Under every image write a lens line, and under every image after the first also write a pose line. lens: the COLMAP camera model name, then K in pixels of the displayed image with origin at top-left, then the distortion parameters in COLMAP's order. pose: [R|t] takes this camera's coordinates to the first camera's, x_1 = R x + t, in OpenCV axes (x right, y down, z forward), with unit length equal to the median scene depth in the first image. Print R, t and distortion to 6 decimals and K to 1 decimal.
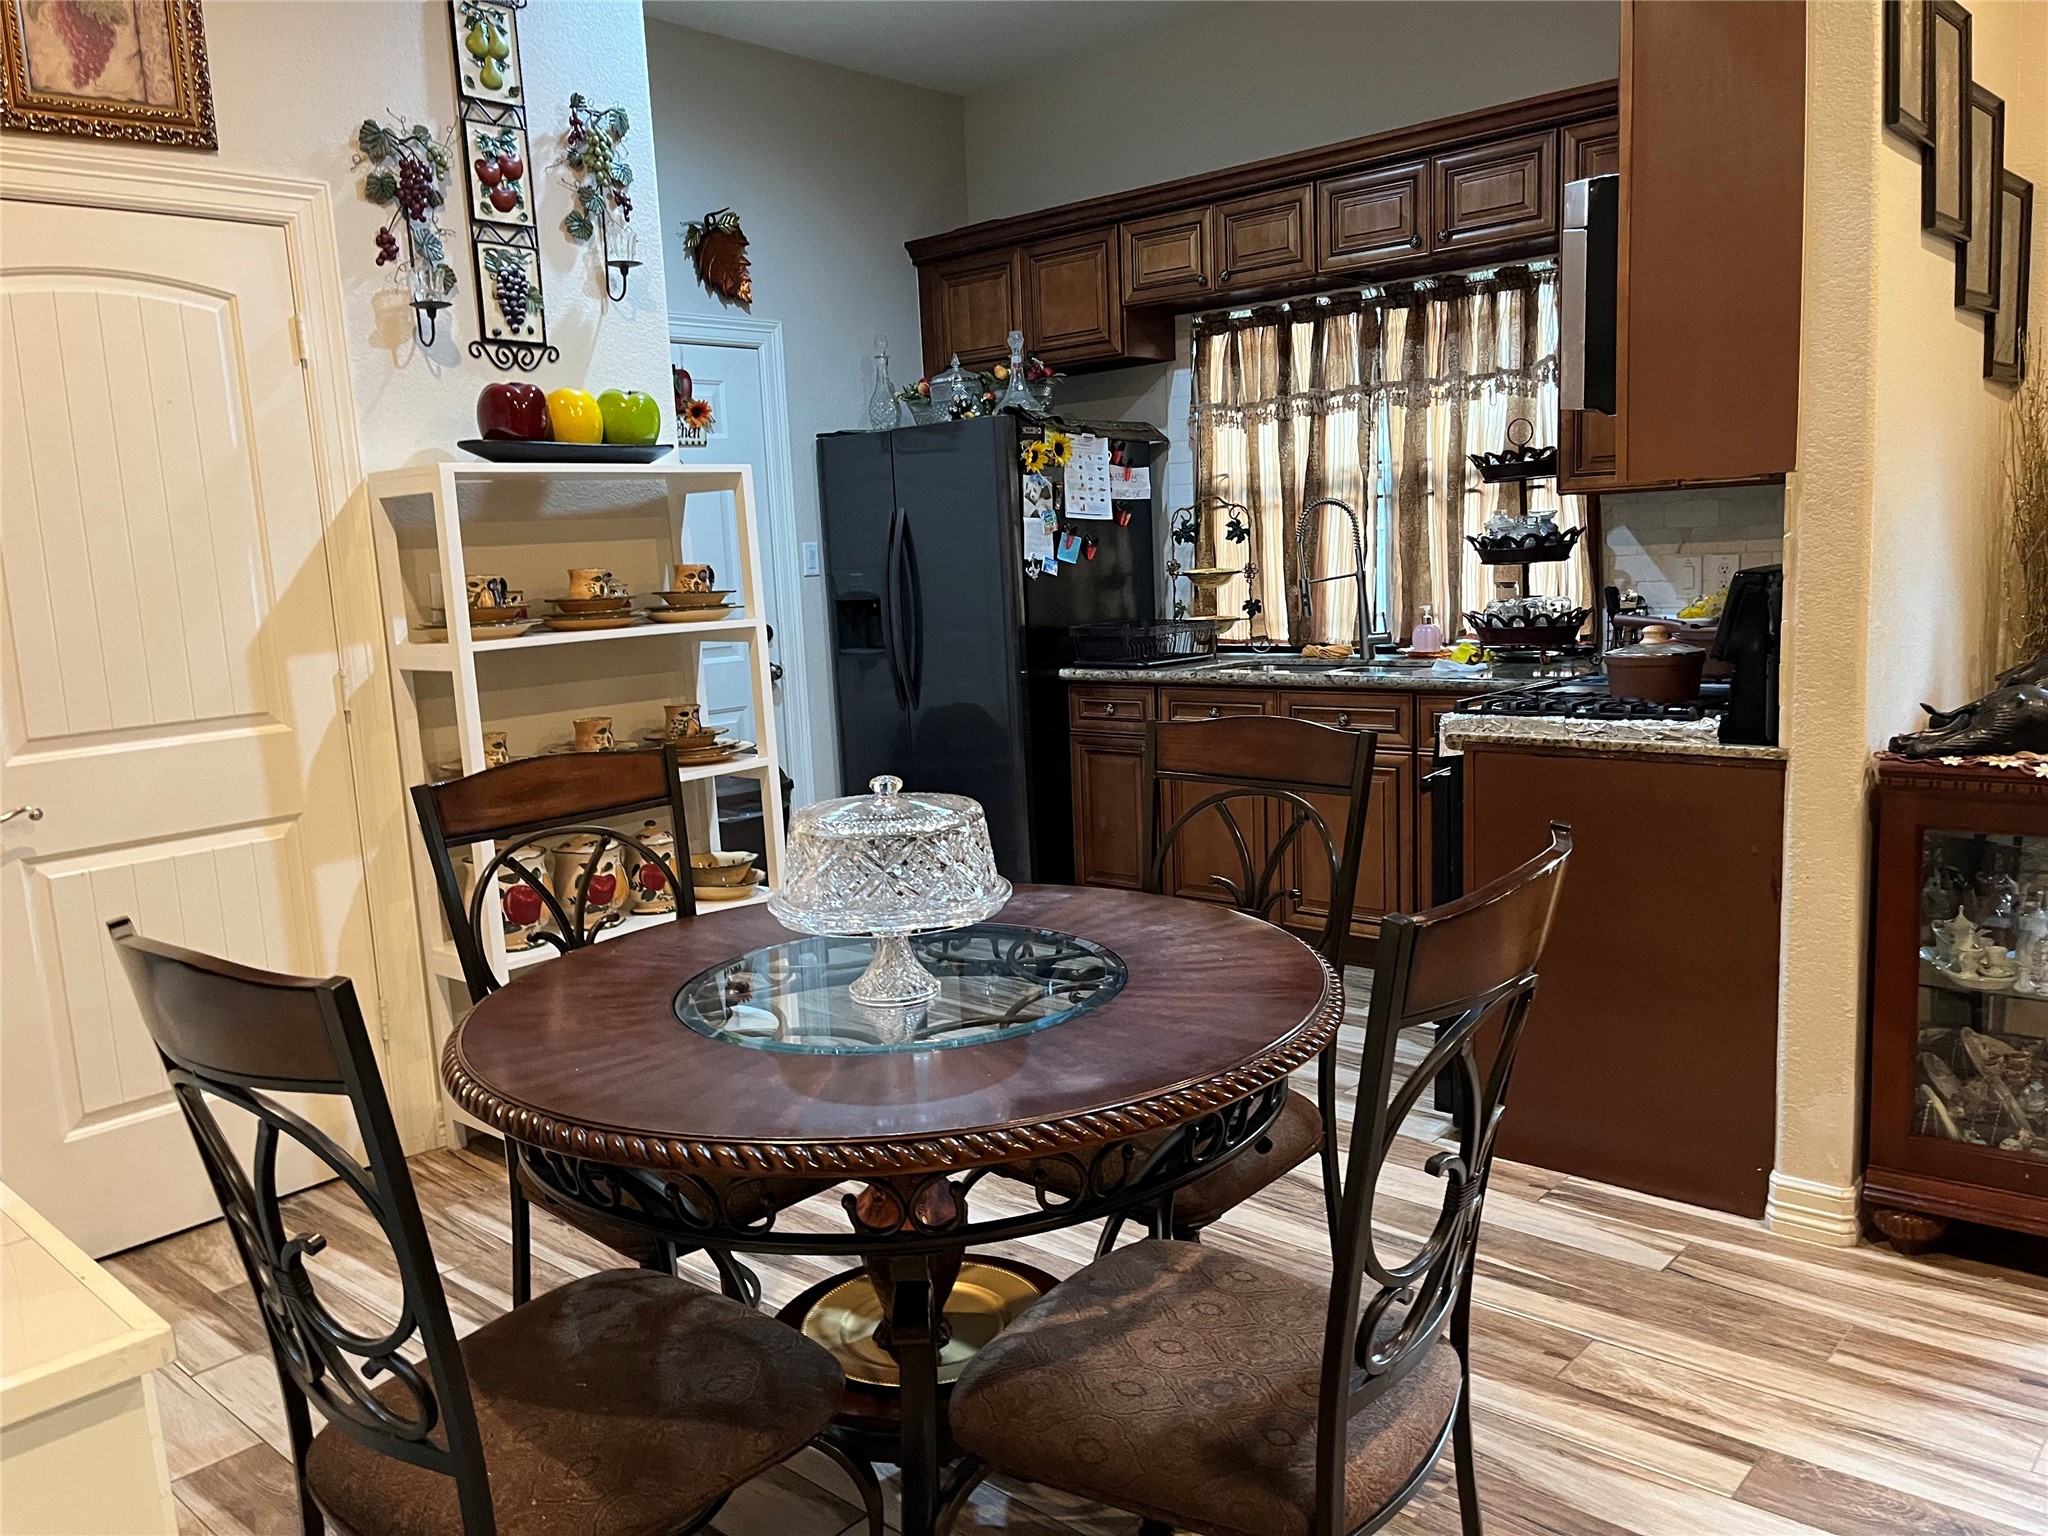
lens RADIAL K [[1559.4, 0, 1019.0], [0, 1559.4, 785.5], [0, 0, 1]] dist [0.070245, -0.101978]
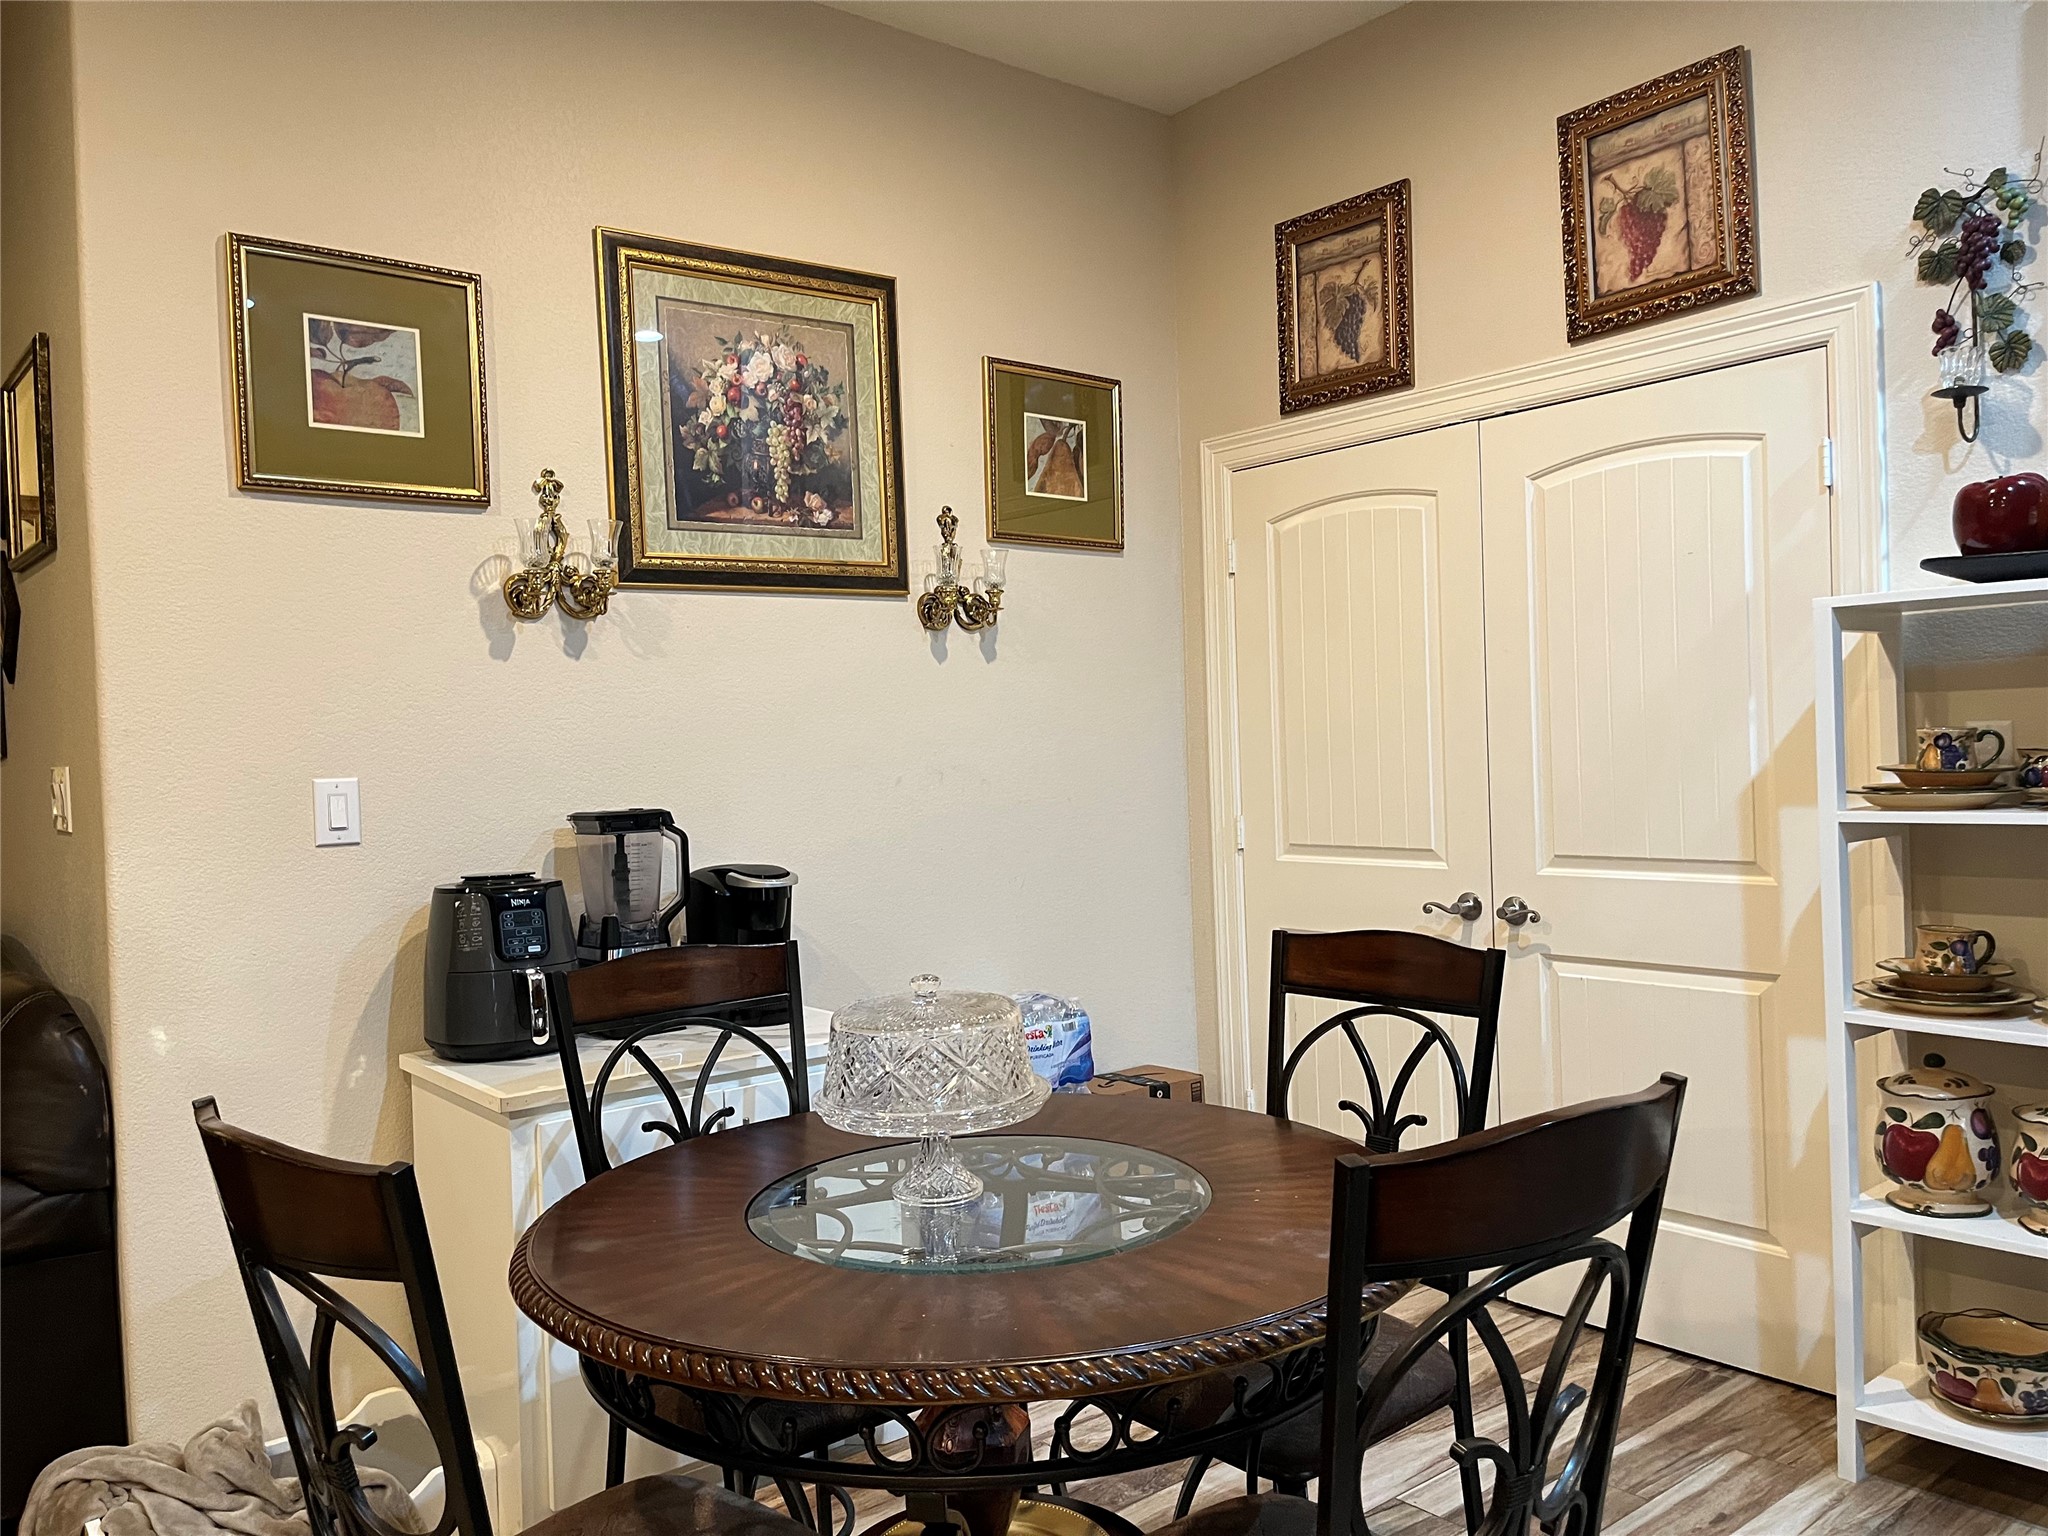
lens RADIAL K [[1556.7, 0, 1019.0], [0, 1556.7, 774.6], [0, 0, 1]] dist [0.069905, -0.089300]
pose [[-0.148566, 0.076406, -0.985946, 0.382075], [-0.112980, 0.989171, 0.093681, -0.100635], [0.982427, 0.125310, -0.138325, 0.501969]]
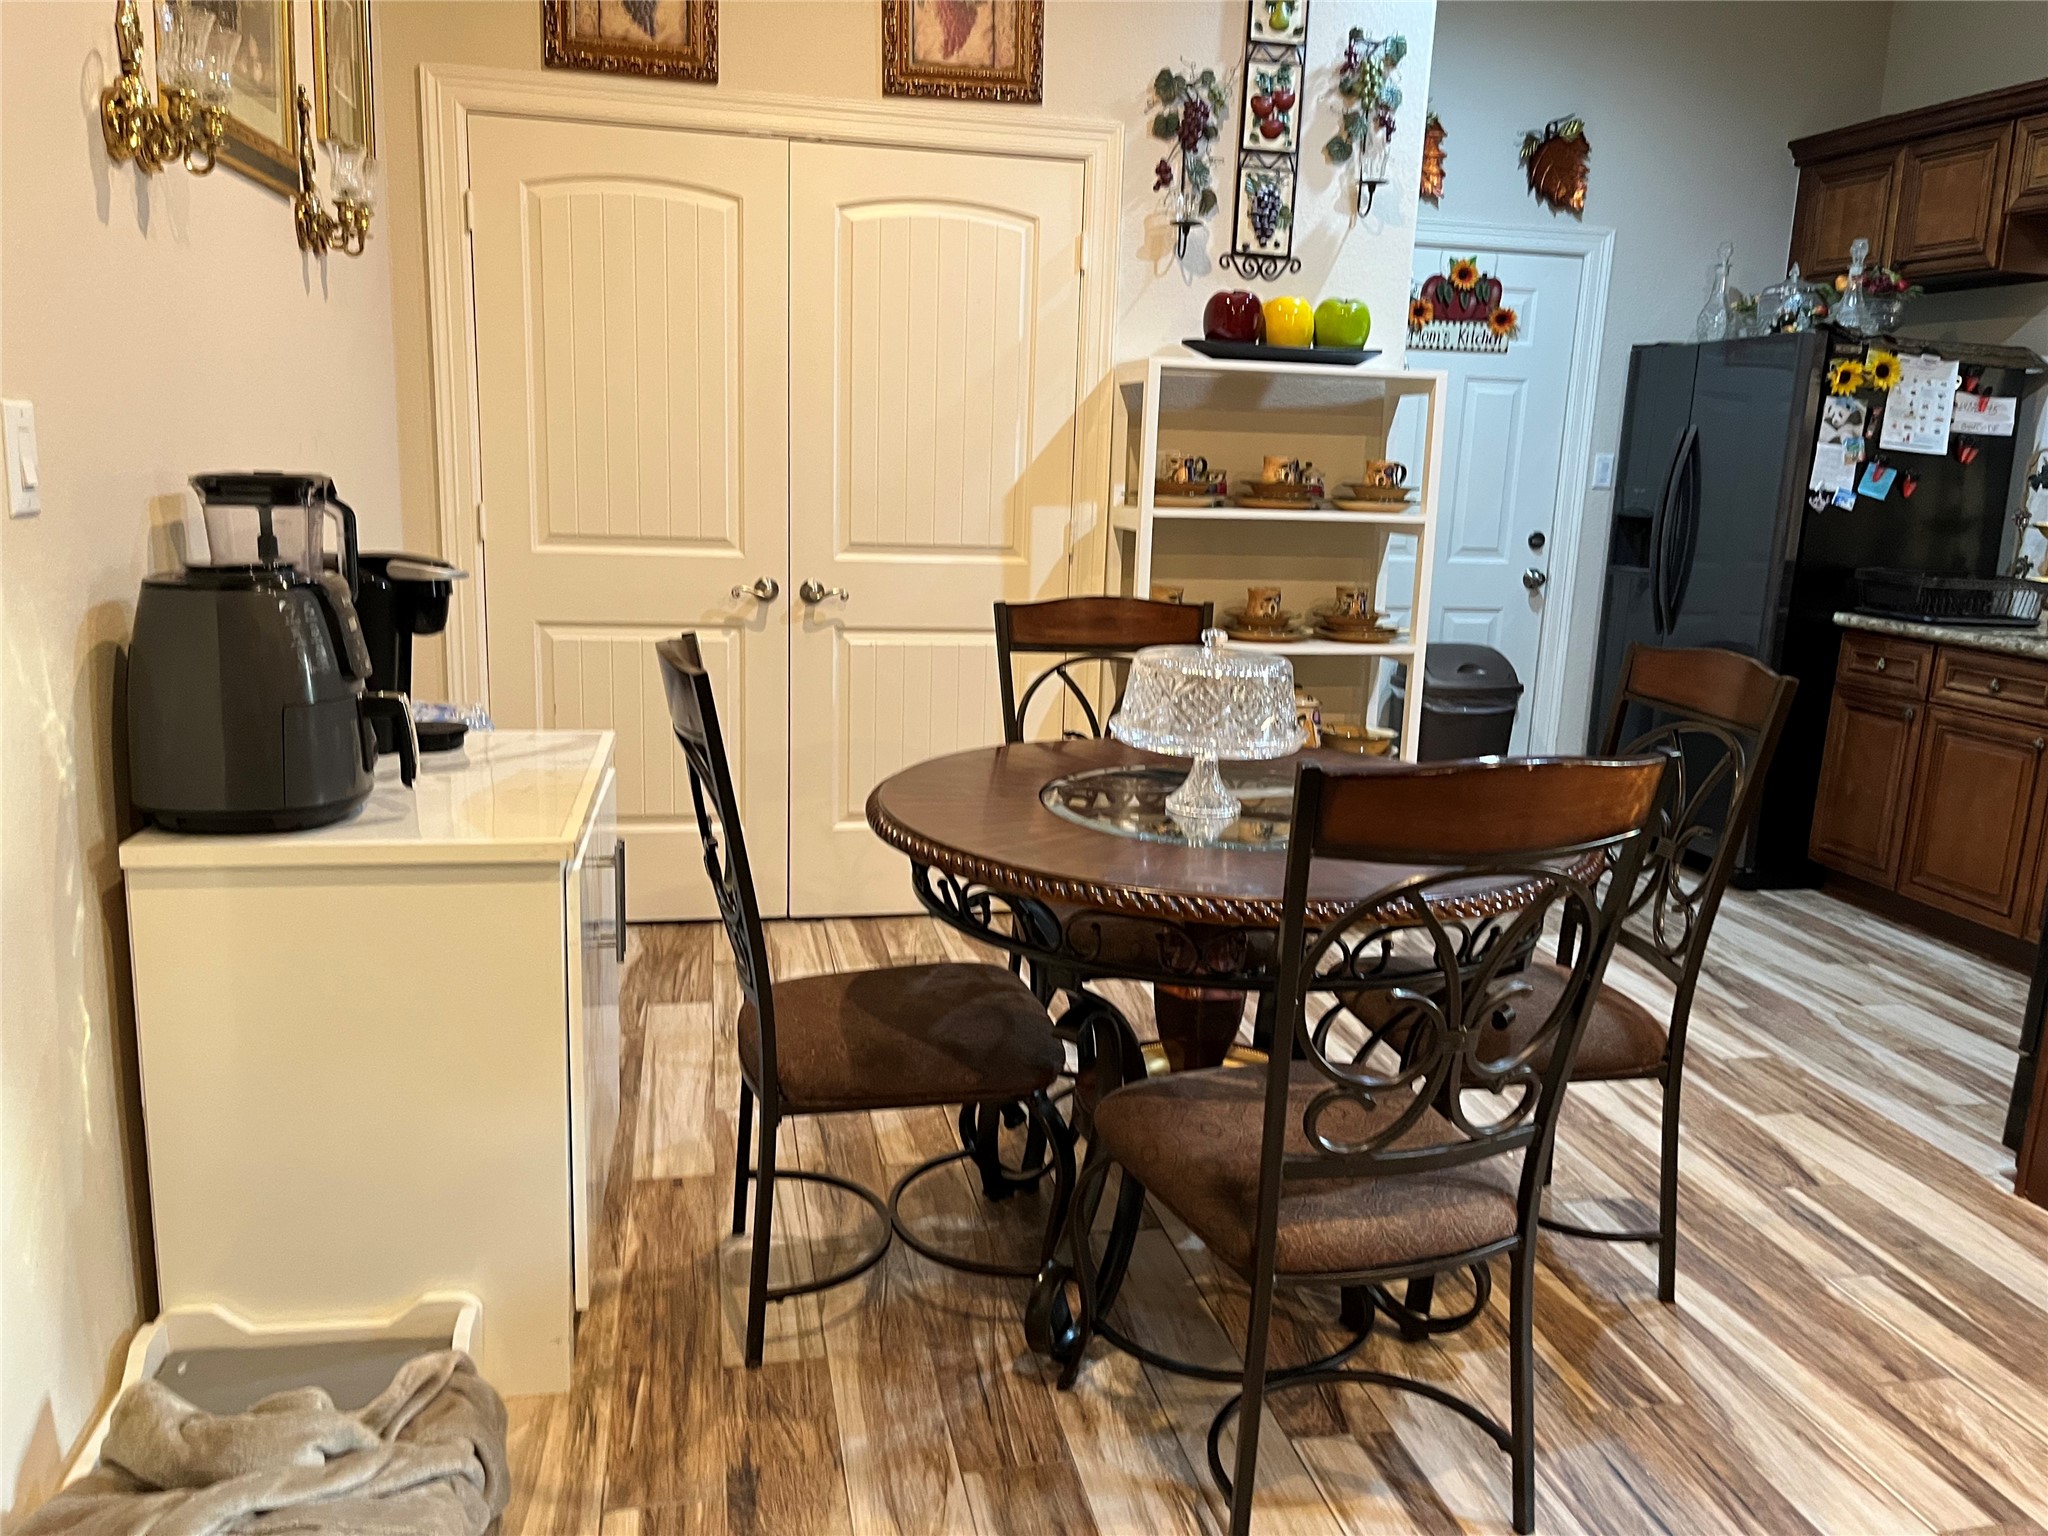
lens RADIAL K [[1556.7, 0, 1019.0], [0, 1556.7, 774.6], [0, 0, 1]] dist [0.069905, -0.089300]
pose [[0.803965, 0.196125, -0.561405, 0.209064], [-0.166426, 0.980531, 0.104214, 0.002124], [0.570914, 0.009648, 0.820953, -0.036733]]
